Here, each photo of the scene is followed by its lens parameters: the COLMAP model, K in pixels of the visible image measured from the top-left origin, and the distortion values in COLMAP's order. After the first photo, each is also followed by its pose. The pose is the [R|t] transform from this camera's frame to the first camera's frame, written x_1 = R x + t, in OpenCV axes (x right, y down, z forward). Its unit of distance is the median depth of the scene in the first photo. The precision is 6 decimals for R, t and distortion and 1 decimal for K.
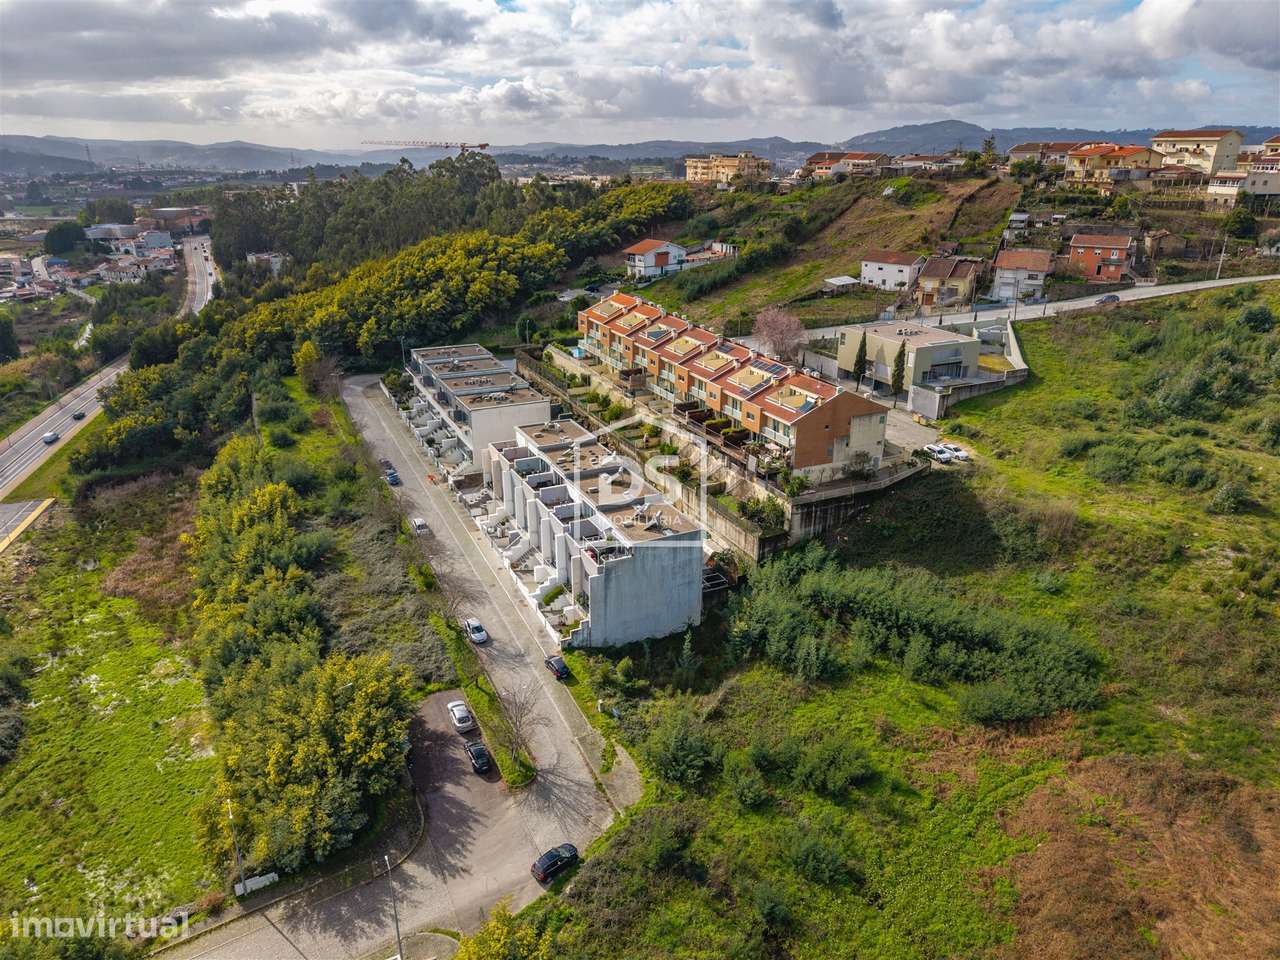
lens RADIAL K [[858.4, 0, 645.4], [0, 858.4, 479.7], [0, 0, 1]] dist [0.046648, -0.044882]
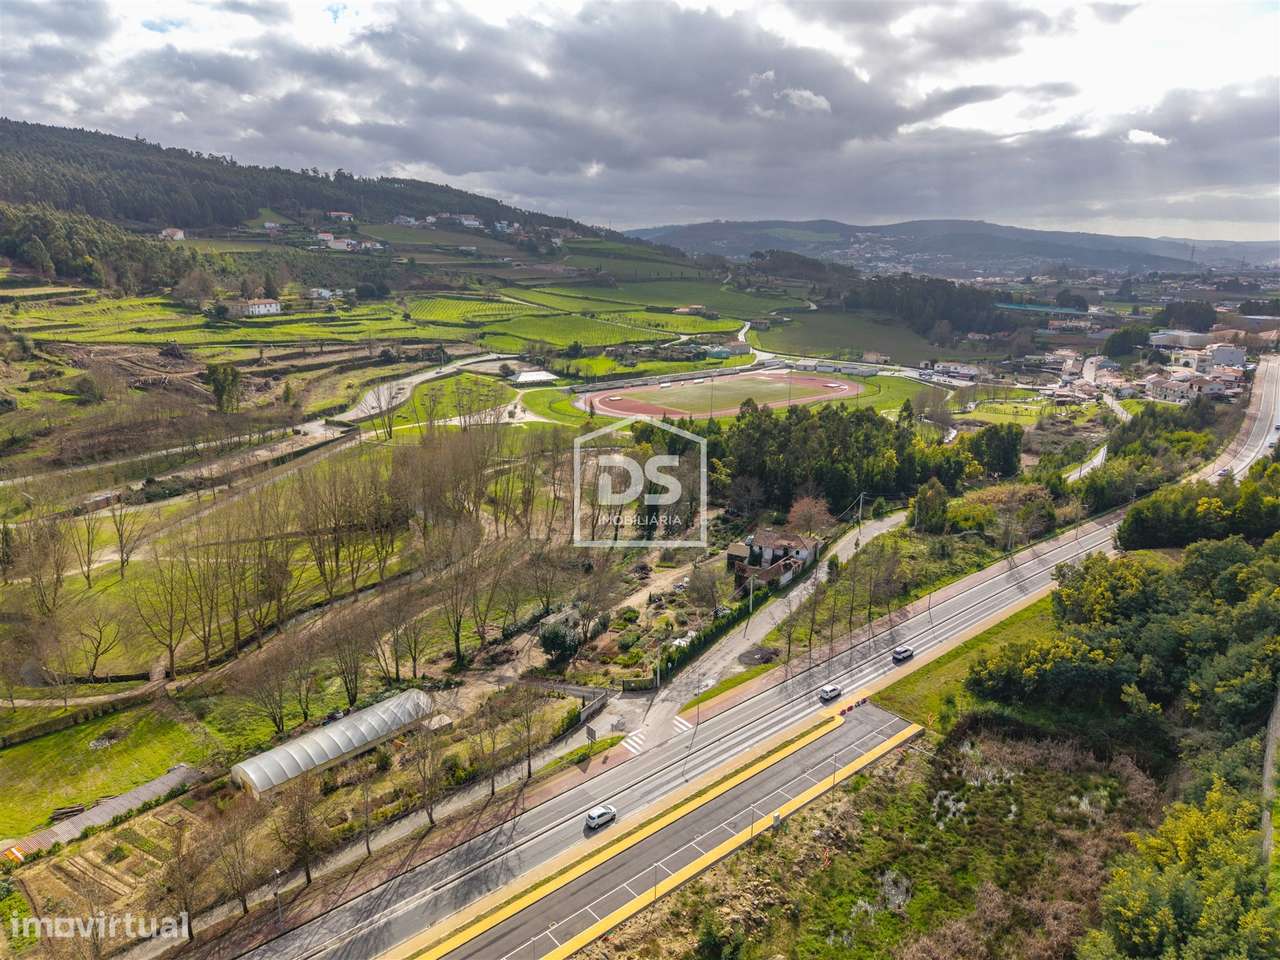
lens RADIAL K [[862.9, 0, 646.4], [0, 862.9, 474.7], [0, 0, 1]] dist [0.027506, -0.031546]
pose [[0.461695, 0.229749, -0.856769, -0.087433], [-0.321780, 0.943463, 0.079596, -0.060350], [0.826617, 0.238942, 0.509521, 0.156114]]
